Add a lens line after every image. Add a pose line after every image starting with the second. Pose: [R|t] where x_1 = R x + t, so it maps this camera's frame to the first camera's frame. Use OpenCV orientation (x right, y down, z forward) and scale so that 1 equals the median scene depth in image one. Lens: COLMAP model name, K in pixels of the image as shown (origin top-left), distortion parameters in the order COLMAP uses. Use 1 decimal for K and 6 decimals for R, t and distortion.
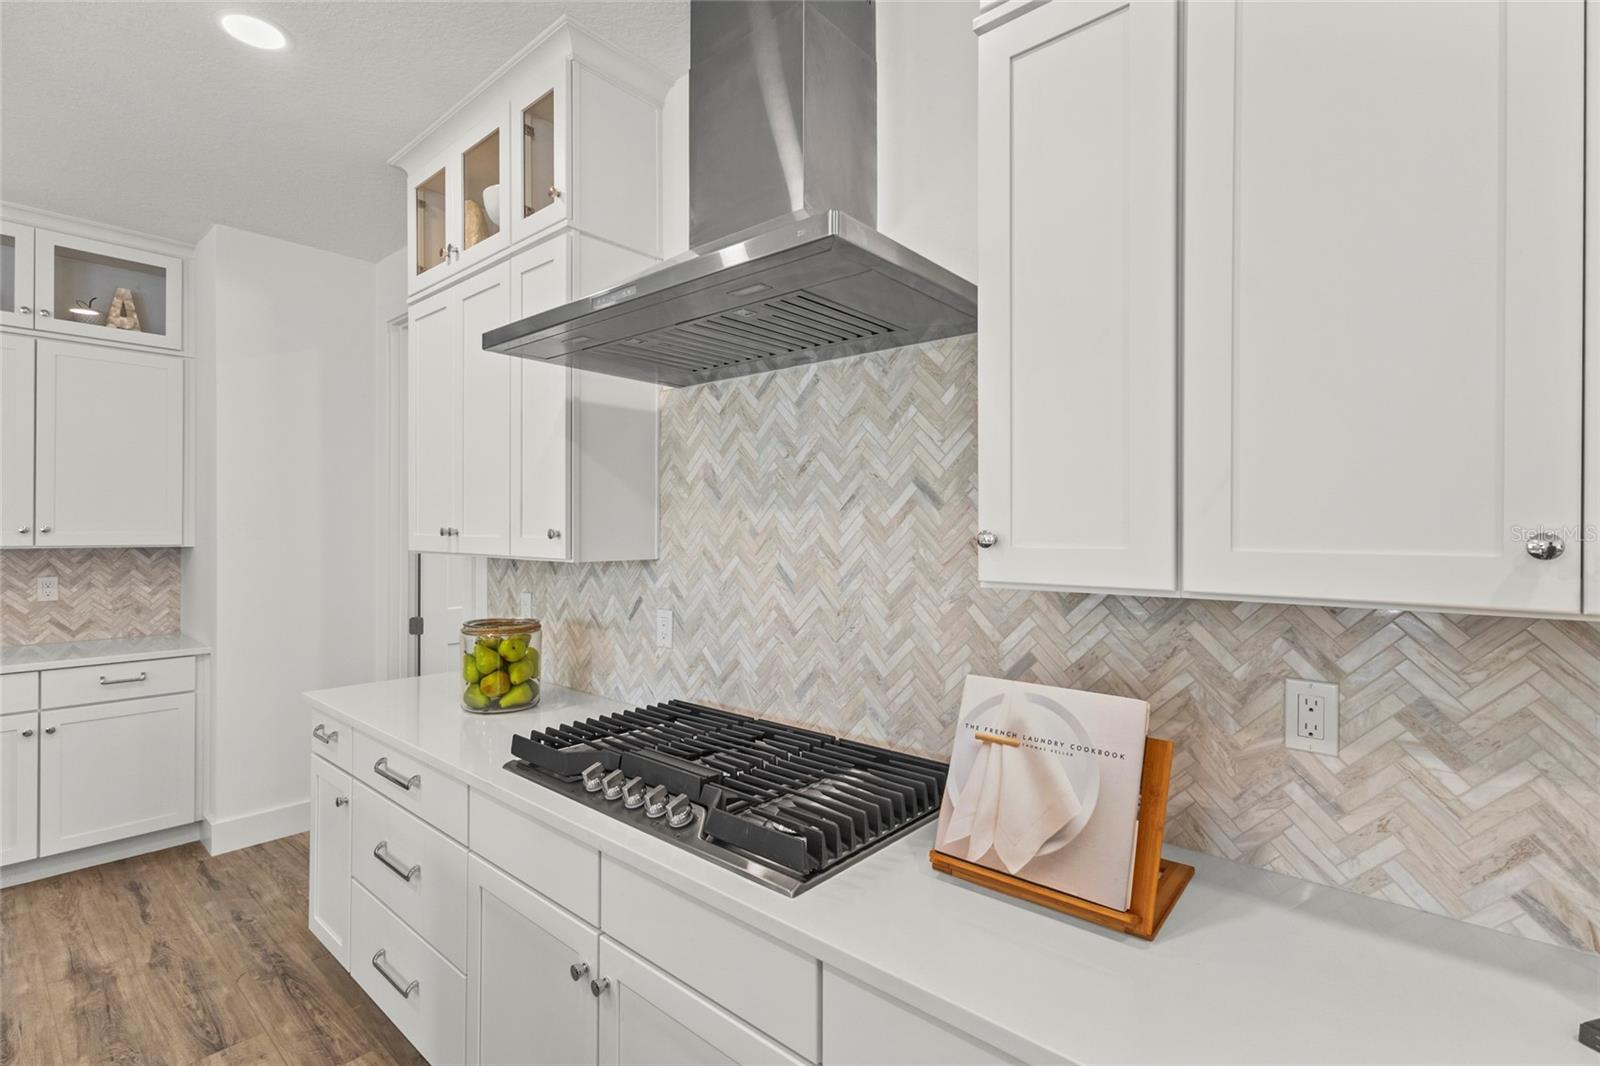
lens RADIAL K [[741.7, 0, 794.8], [0, 741.7, 529.2], [0, 0, 1]] dist [0.002449, 0.002894]
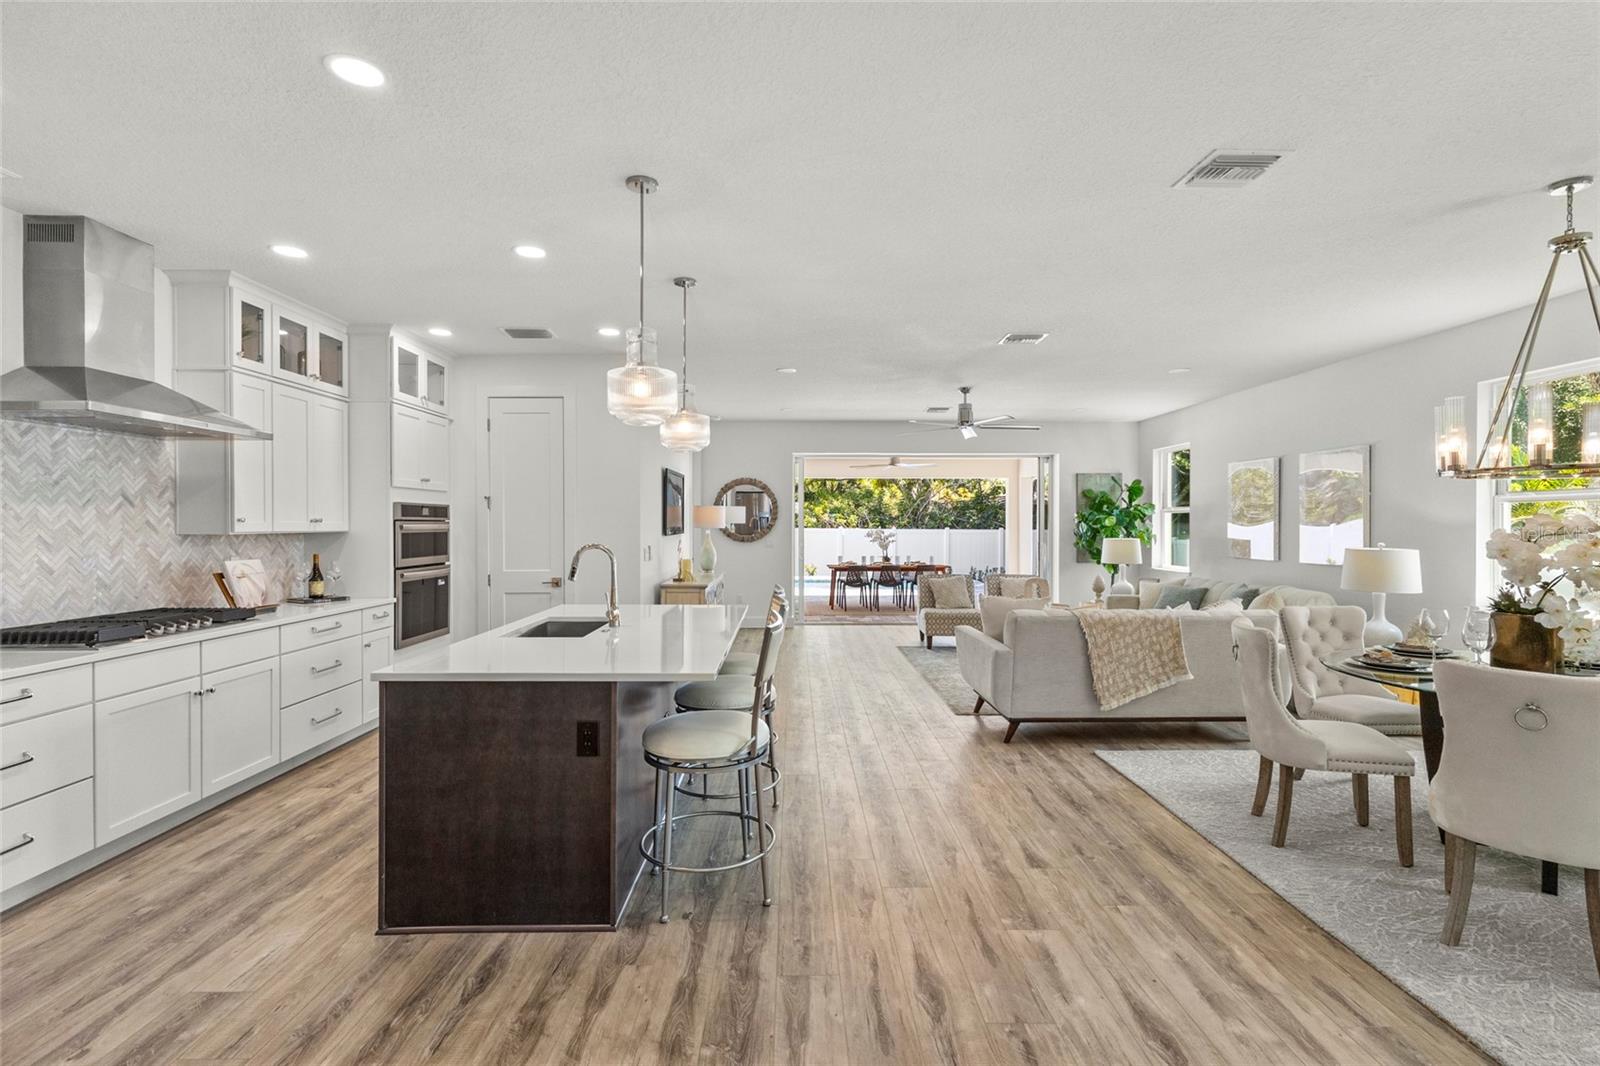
lens RADIAL K [[741.7, 0, 793.9], [0, 741.7, 531.6], [0, 0, 1]] dist [0.002449, 0.002894]
pose [[-0.658473, -0.011077, 0.752523, -2.426737], [-0.002098, 0.999915, 0.012883, 0.010833], [-0.752602, 0.006904, -0.658440, 0.794593]]
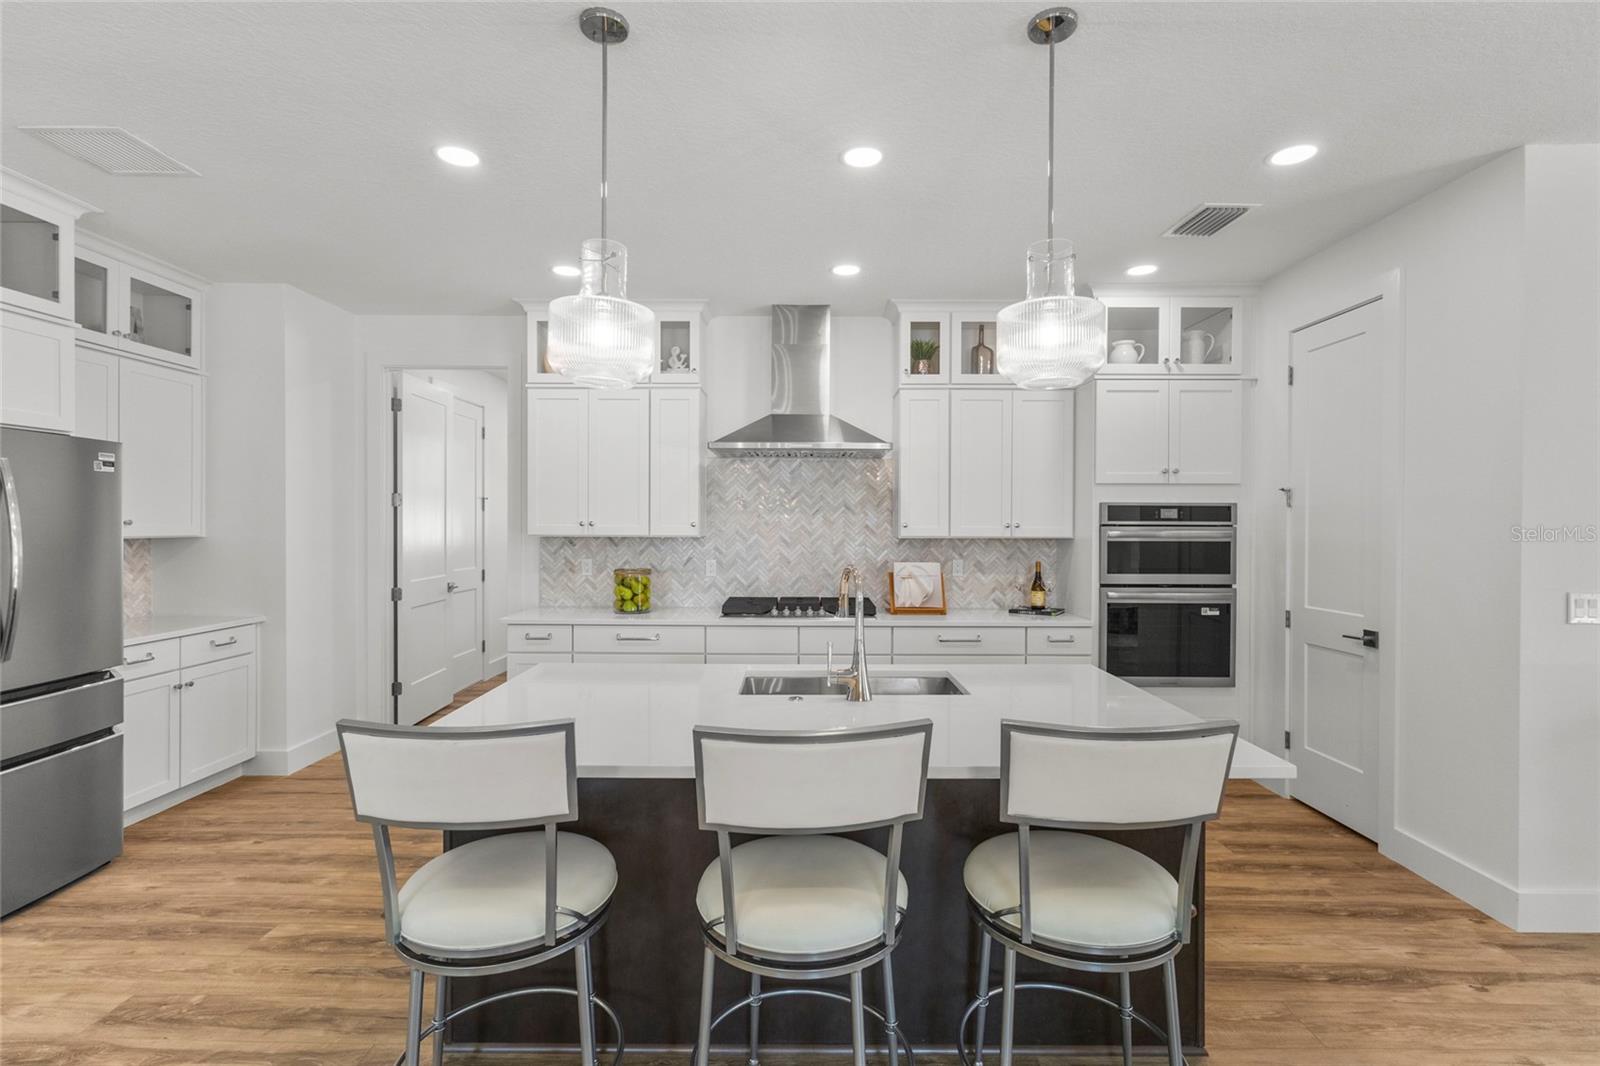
lens RADIAL K [[741.7, 0, 803.8], [0, 741.7, 527.3], [0, 0, 1]] dist [0.002449, 0.002894]
pose [[0.756103, -0.005409, 0.654430, -1.548395], [-0.000309, 0.999963, 0.008622, -0.003917], [-0.654452, -0.006721, 0.756074, -0.909029]]
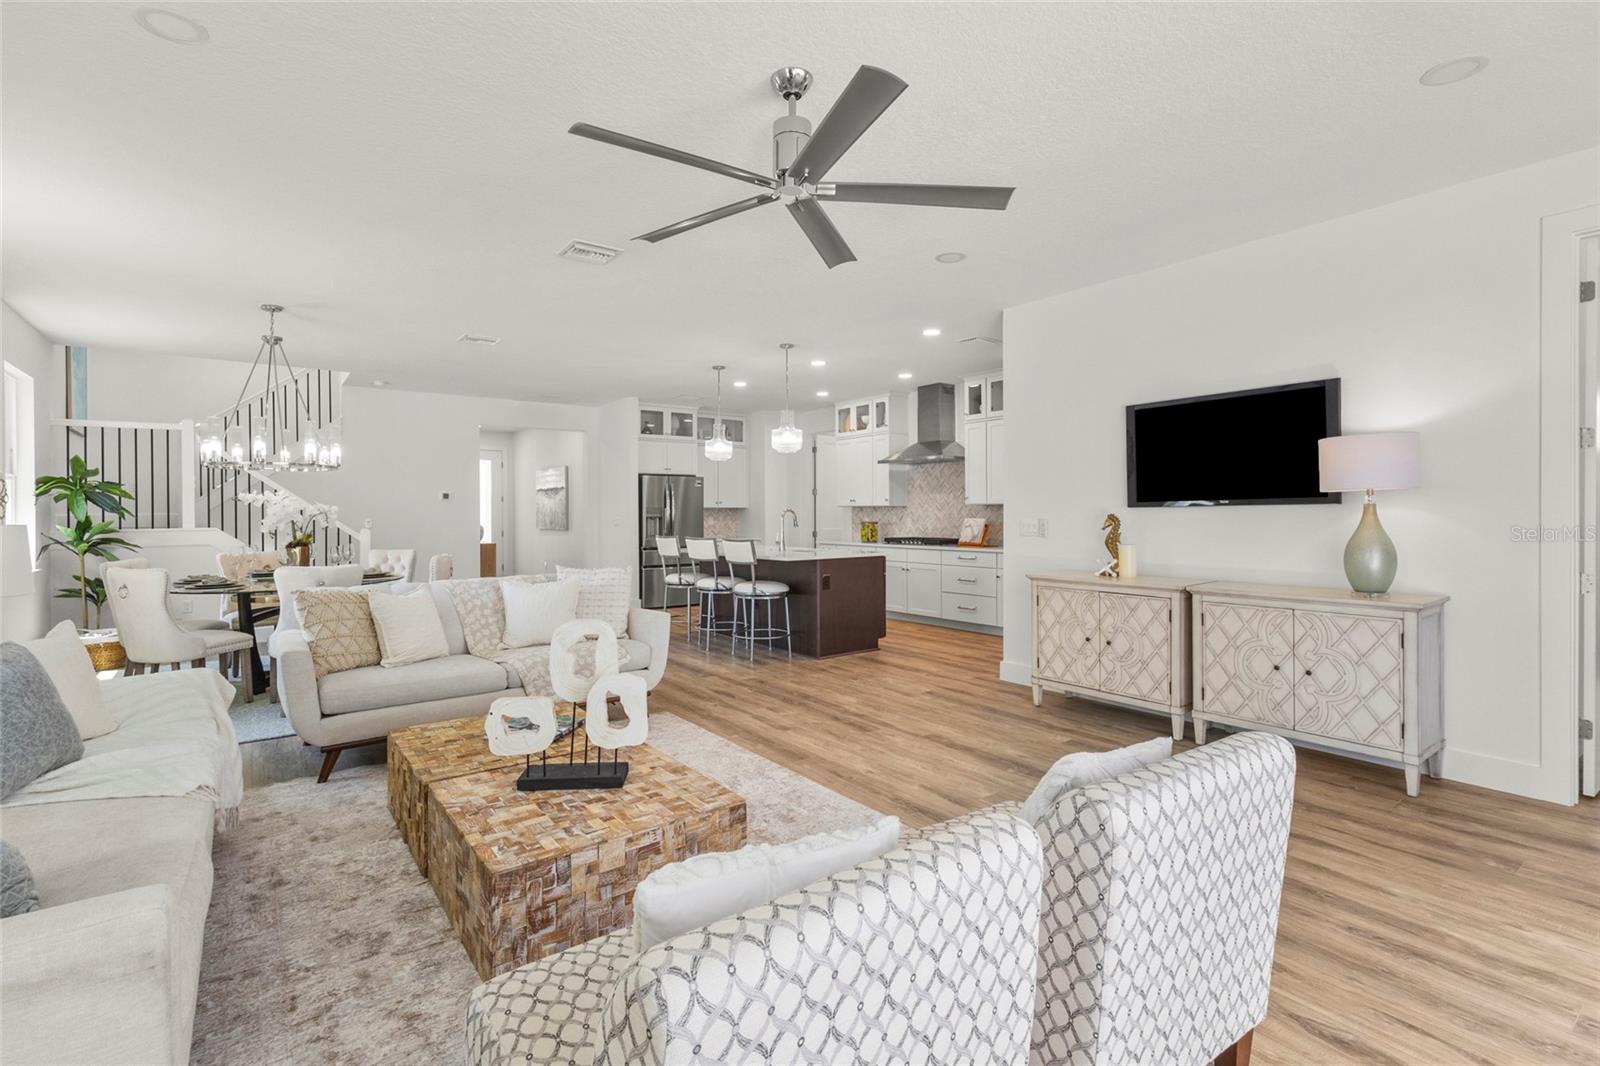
lens RADIAL K [[741.7, 0, 806.2], [0, 741.7, 519.3], [0, 0, 1]] dist [0.002449, 0.002894]
pose [[0.978762, -0.005913, -0.204913, 0.127938], [0.007495, 0.999948, 0.006944, 0.092943], [0.204861, -0.008332, 0.978756, -3.623905]]
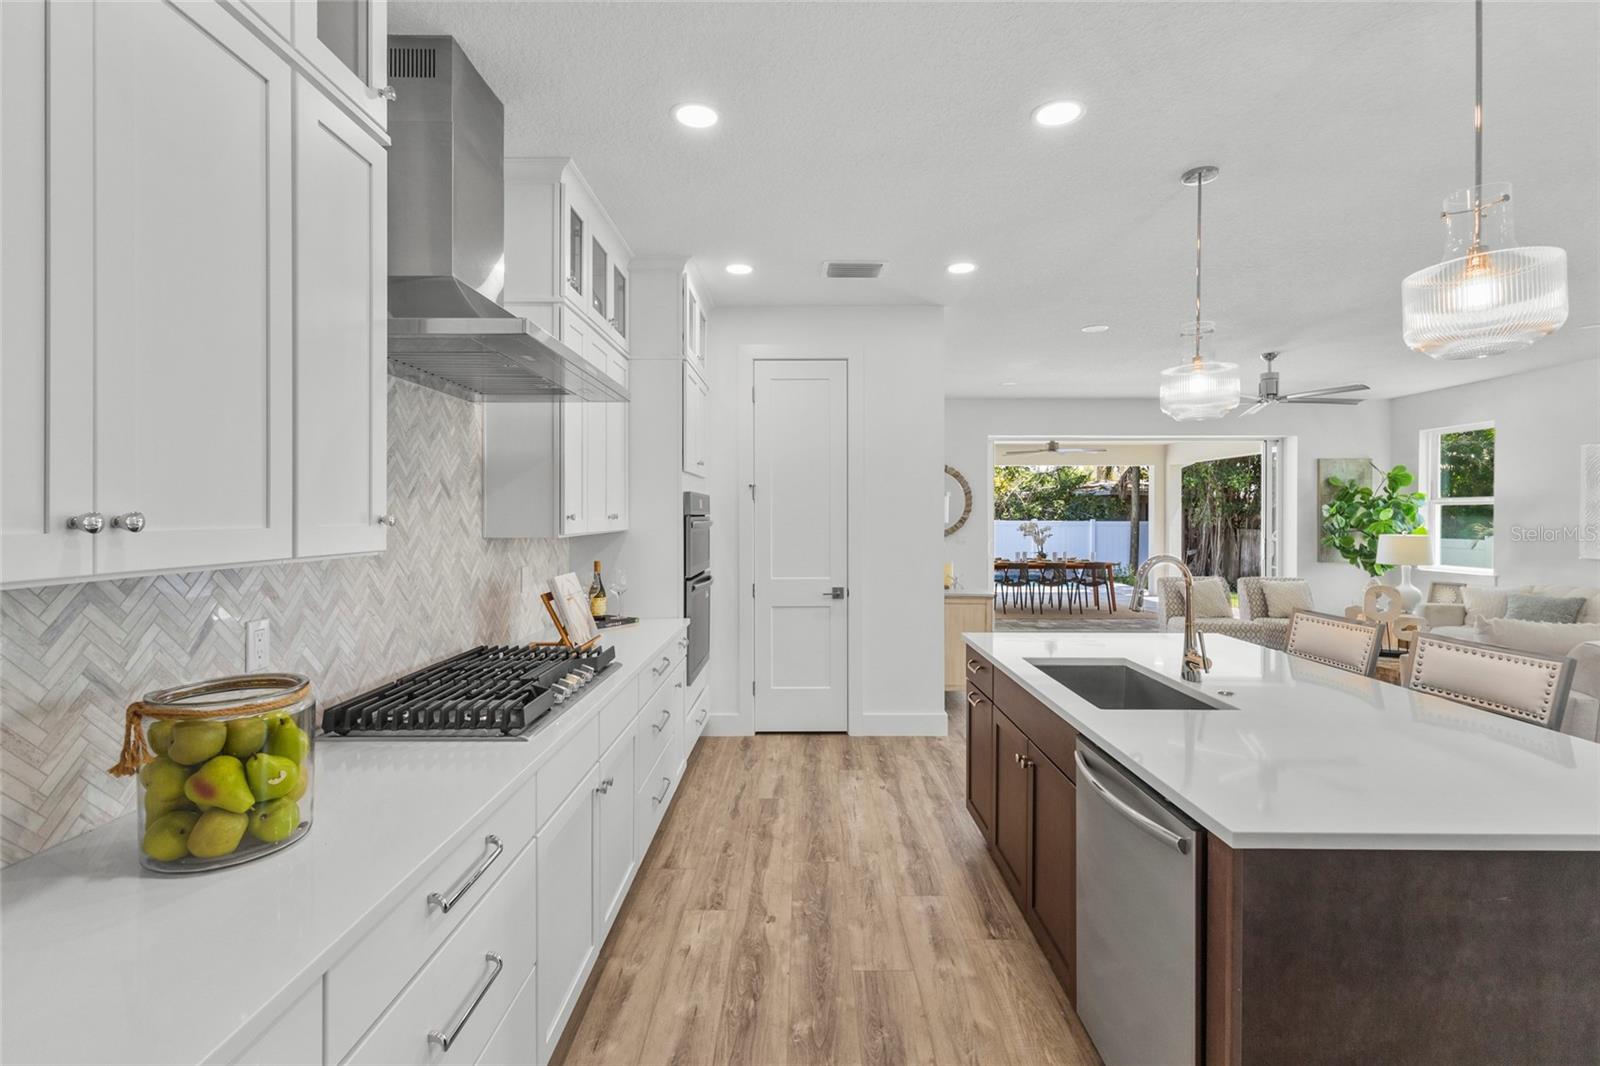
lens RADIAL K [[741.7, 0, 797.6], [0, 741.7, 517.6], [0, 0, 1]] dist [0.002449, 0.002894]
pose [[-0.653015, -0.007120, 0.757312, -1.234488], [-0.002248, 0.999970, 0.007463, -0.002858], [-0.757342, 0.003171, -0.653011, 1.202708]]
